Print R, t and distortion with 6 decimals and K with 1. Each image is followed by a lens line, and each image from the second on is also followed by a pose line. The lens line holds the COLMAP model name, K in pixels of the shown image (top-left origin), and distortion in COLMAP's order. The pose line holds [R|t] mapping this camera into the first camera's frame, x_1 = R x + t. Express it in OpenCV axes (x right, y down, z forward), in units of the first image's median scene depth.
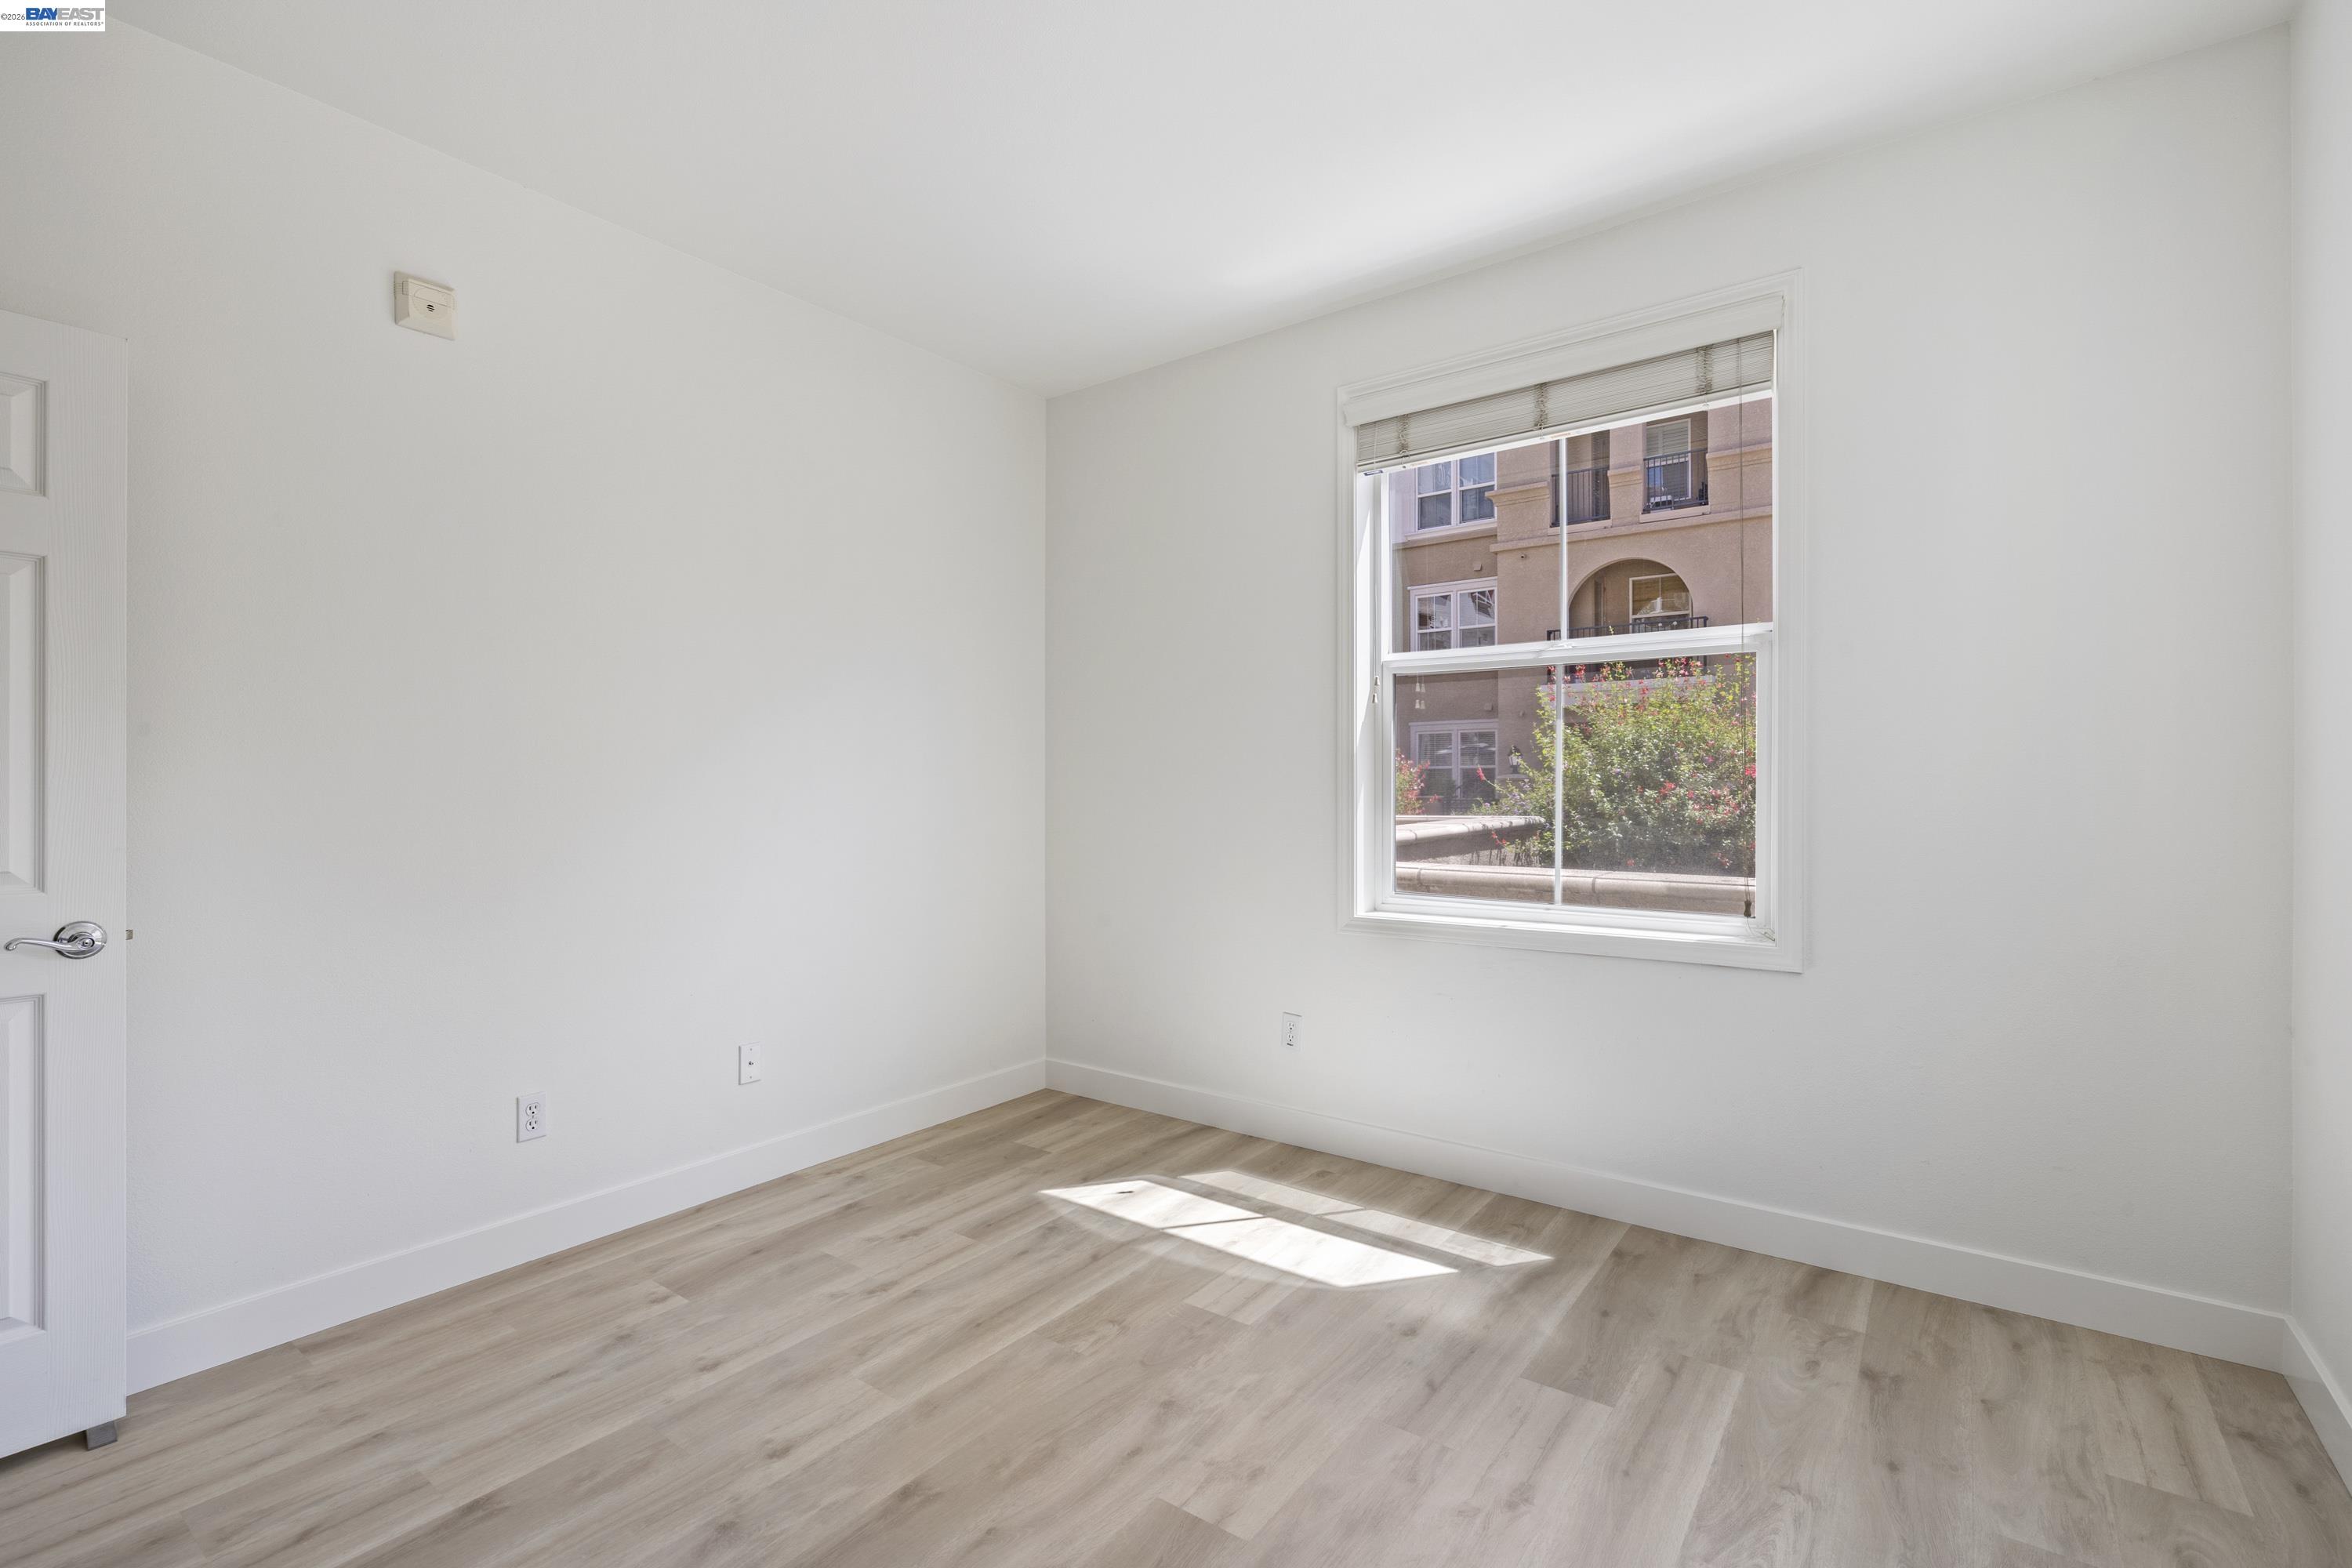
lens RADIAL K [[1047.6, 0, 1168.9], [0, 1047.6, 789.0], [0, 0, 1]] dist [-0.004790, 0.000306]
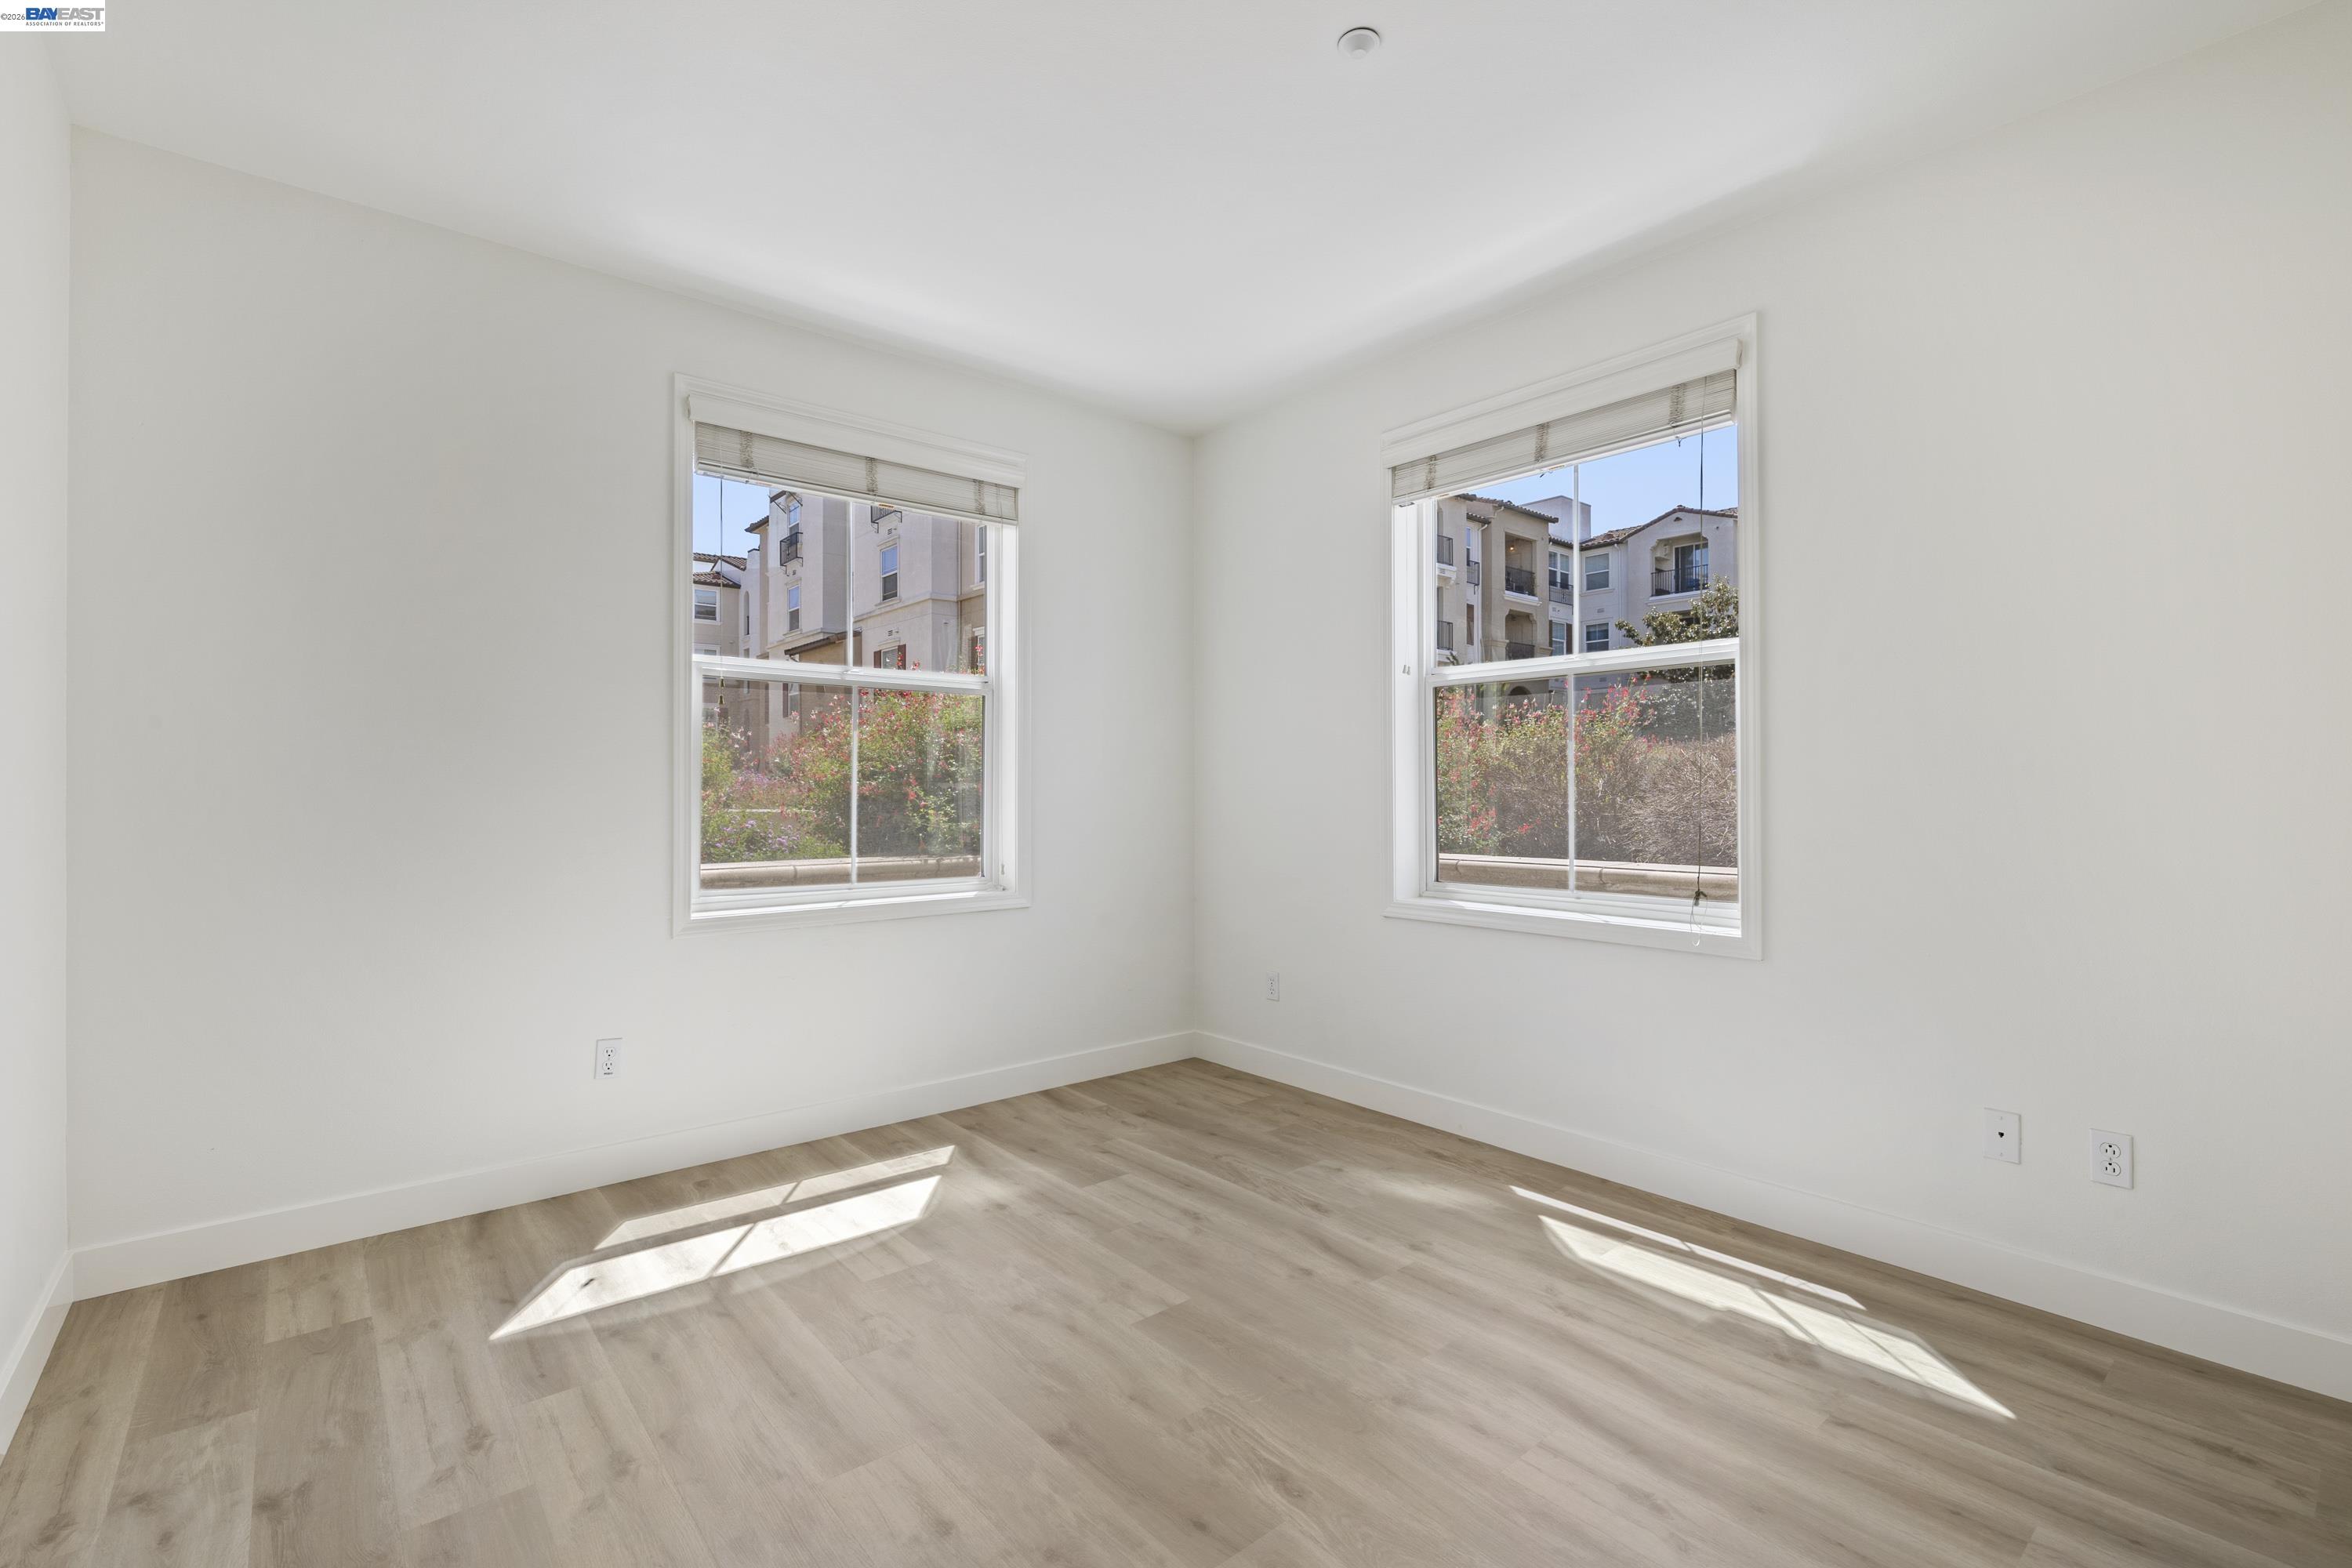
lens RADIAL K [[1047.6, 0, 1170.2], [0, 1047.6, 776.2], [0, 0, 1]] dist [-0.004790, 0.000306]
pose [[0.231938, 0.015125, 0.972613, -0.812507], [0.003919, 0.999856, -0.016483, 0.008190], [-0.972723, 0.007635, 0.231845, 0.407202]]
